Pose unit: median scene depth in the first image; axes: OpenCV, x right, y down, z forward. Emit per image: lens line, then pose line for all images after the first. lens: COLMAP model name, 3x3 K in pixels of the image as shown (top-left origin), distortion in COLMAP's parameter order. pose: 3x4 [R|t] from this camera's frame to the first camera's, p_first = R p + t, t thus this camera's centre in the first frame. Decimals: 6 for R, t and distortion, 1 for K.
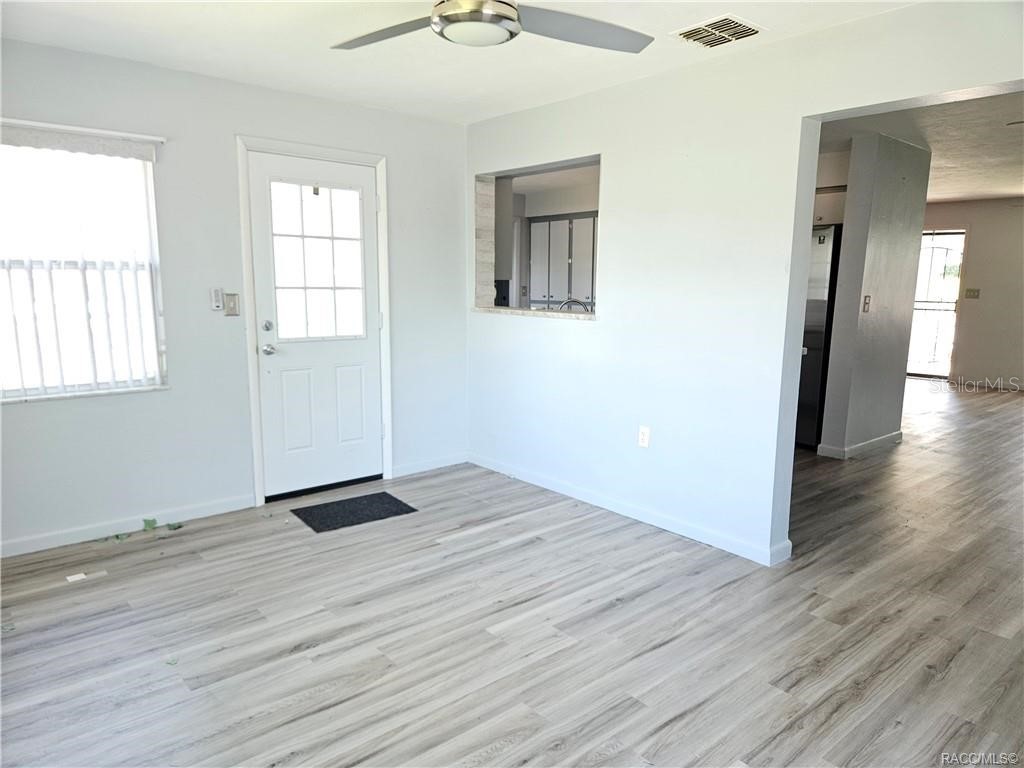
lens RADIAL K [[678.4, 0, 512.0], [0, 678.4, 384.0], [0, 0, 1]] dist [0.034133, -0.004271]
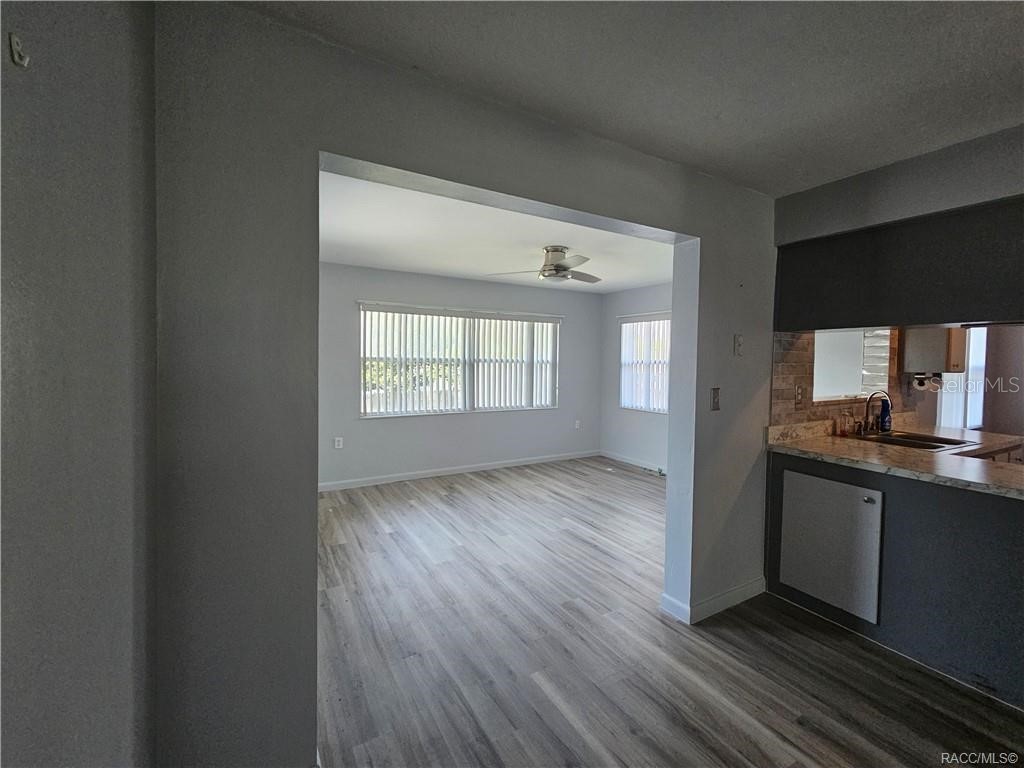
lens RADIAL K [[436.4, 0, 517.3], [0, 436.4, 368.4], [0, 0, 1]] dist [-0.001881, -0.000256]
pose [[-0.154986, 0.008960, -0.987876, 1.369489], [-0.171249, 0.984577, 0.035797, -0.144612], [0.972961, 0.174721, -0.151061, 0.952418]]
